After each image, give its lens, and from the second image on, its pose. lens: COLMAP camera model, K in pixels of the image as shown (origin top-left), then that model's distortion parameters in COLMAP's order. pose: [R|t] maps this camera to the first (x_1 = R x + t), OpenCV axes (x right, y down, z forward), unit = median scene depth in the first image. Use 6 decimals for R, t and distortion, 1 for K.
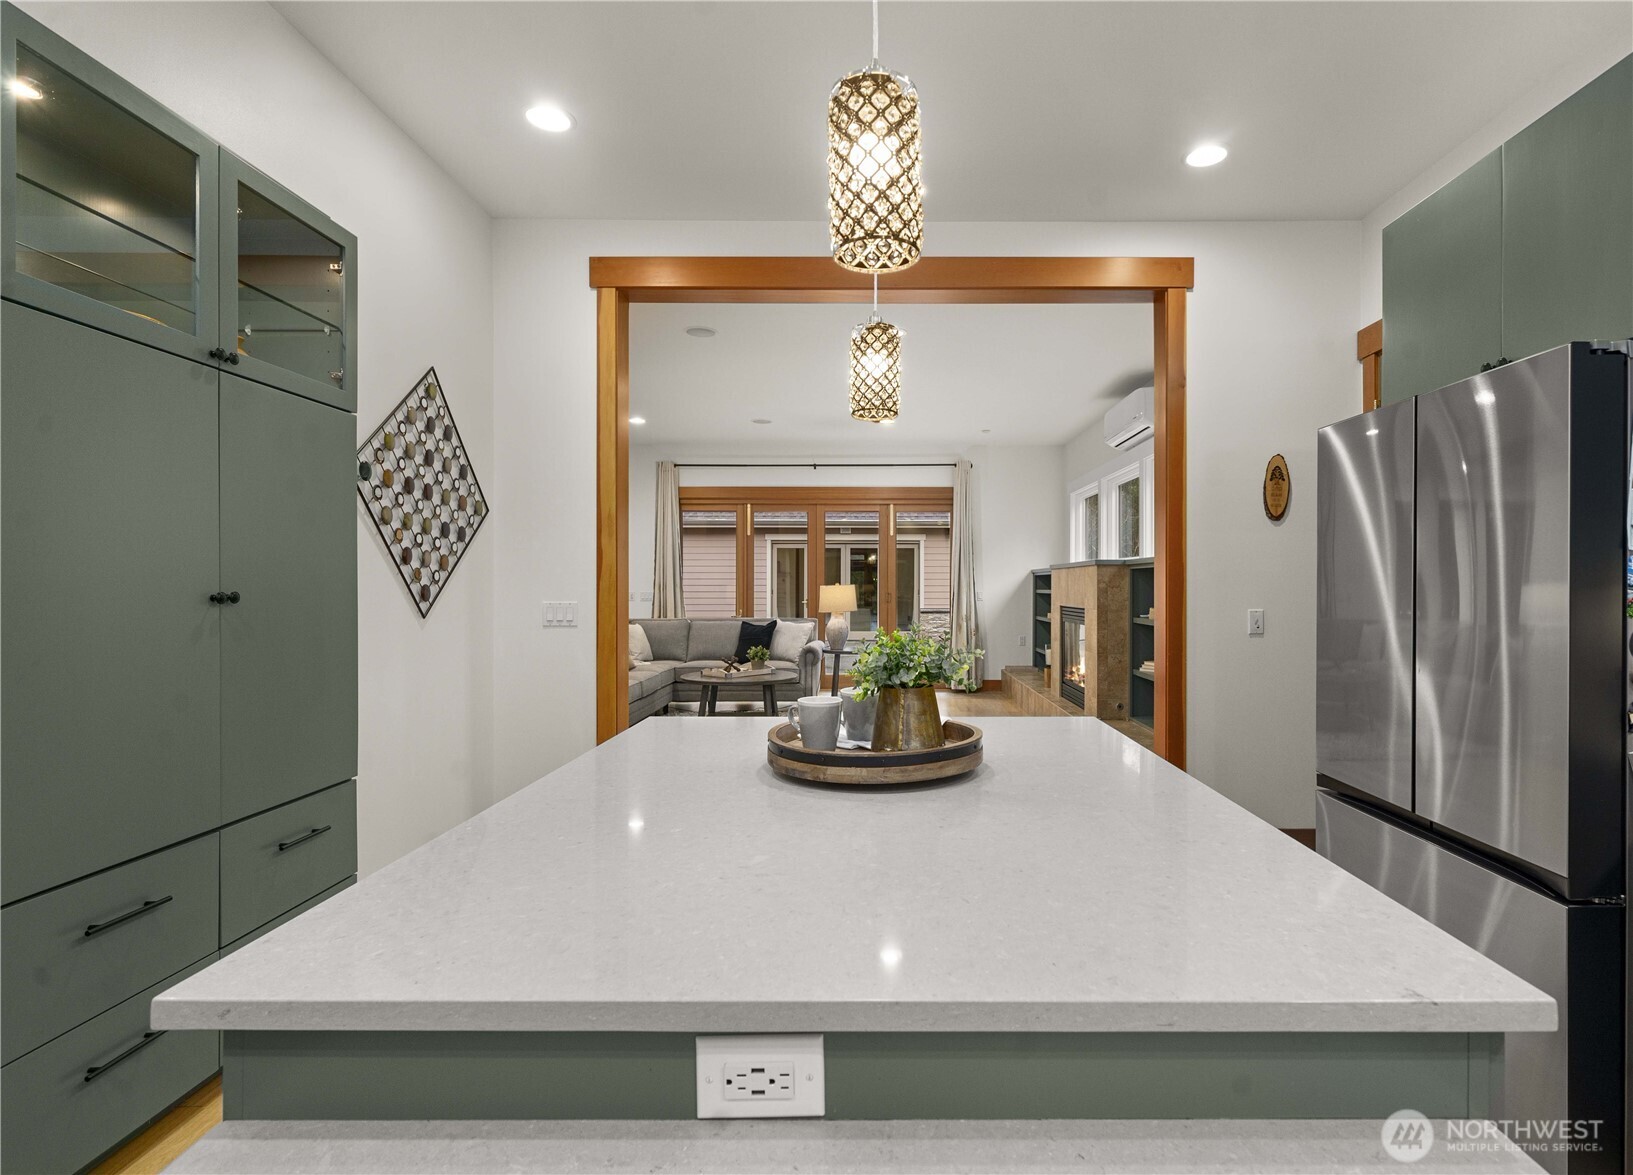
lens RADIAL K [[740.4, 0, 877.0], [0, 740.4, 584.6], [0, 0, 1]] dist [0.000398, 0.000000]
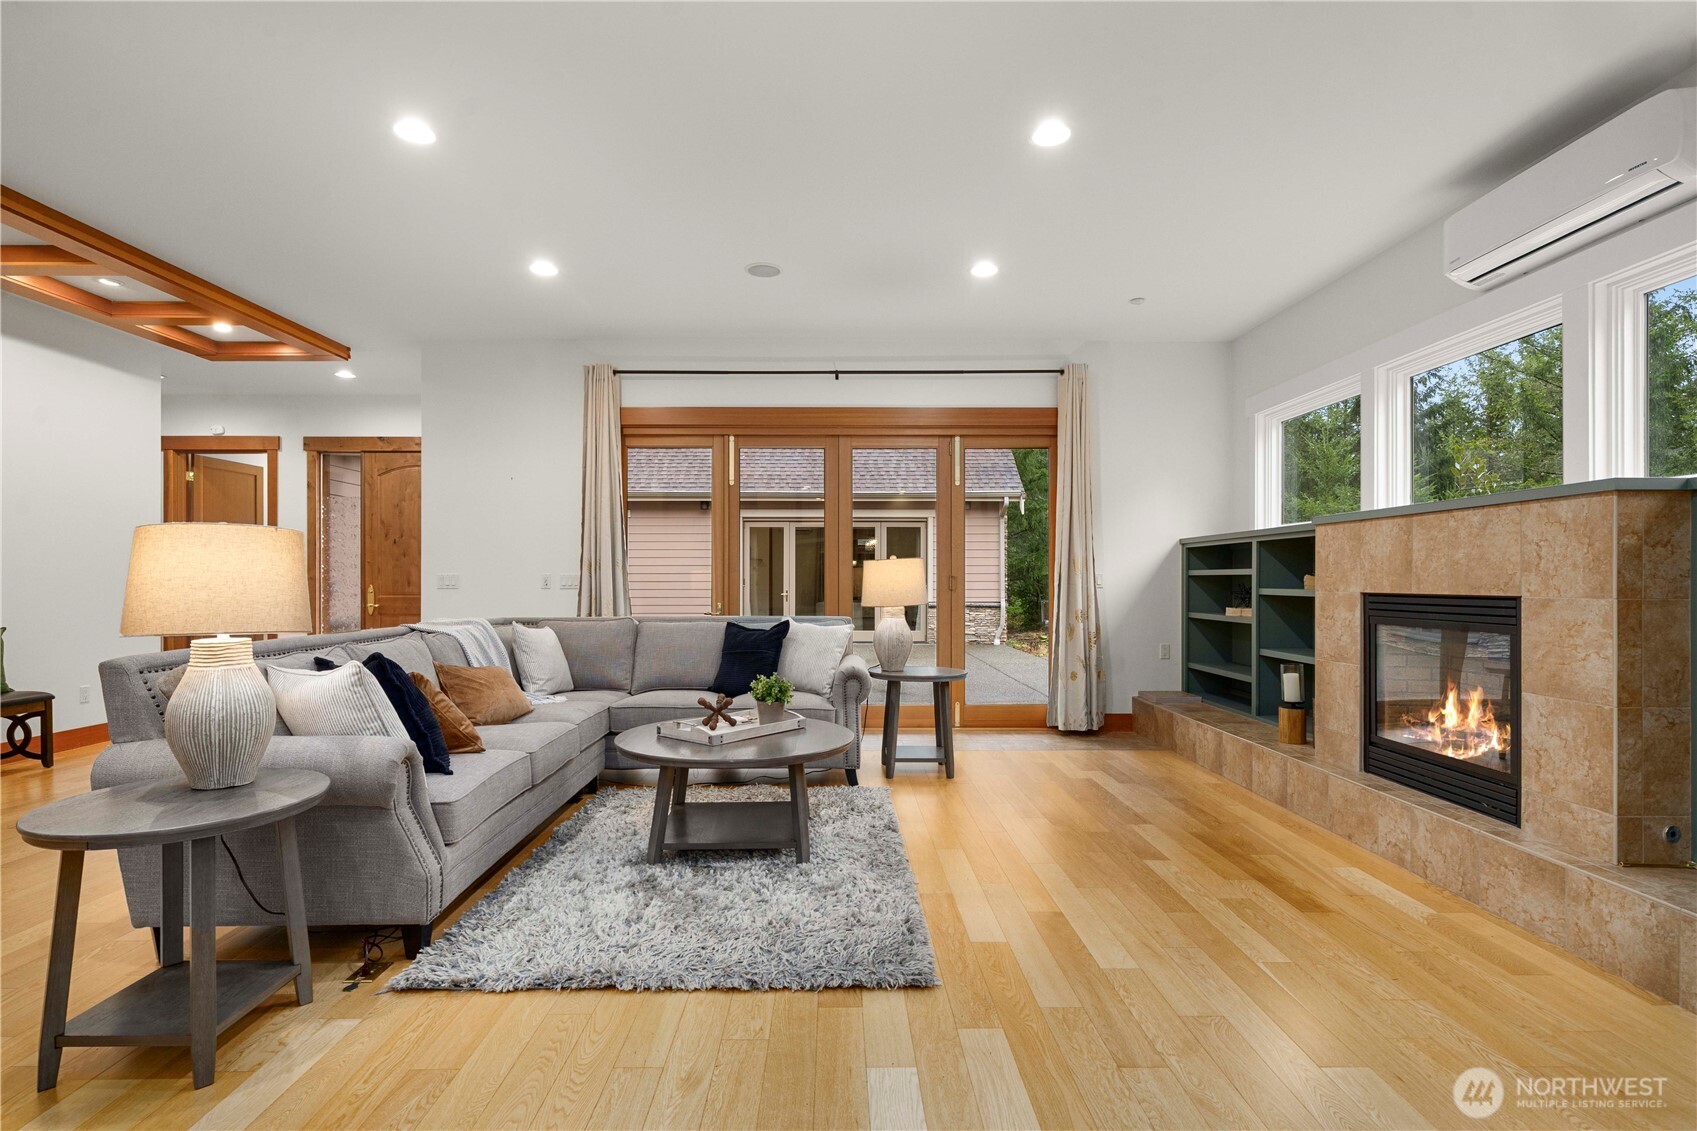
lens RADIAL K [[798.6, 0, 844.5], [0, 798.6, 578.5], [0, 0, 1]] dist [0.000497, 0.000098]
pose [[0.999999, -0.001294, -0.000837, -0.083537], [0.001296, 0.999997, 0.002063, 0.013143], [0.000835, -0.002064, 0.999998, 0.347877]]
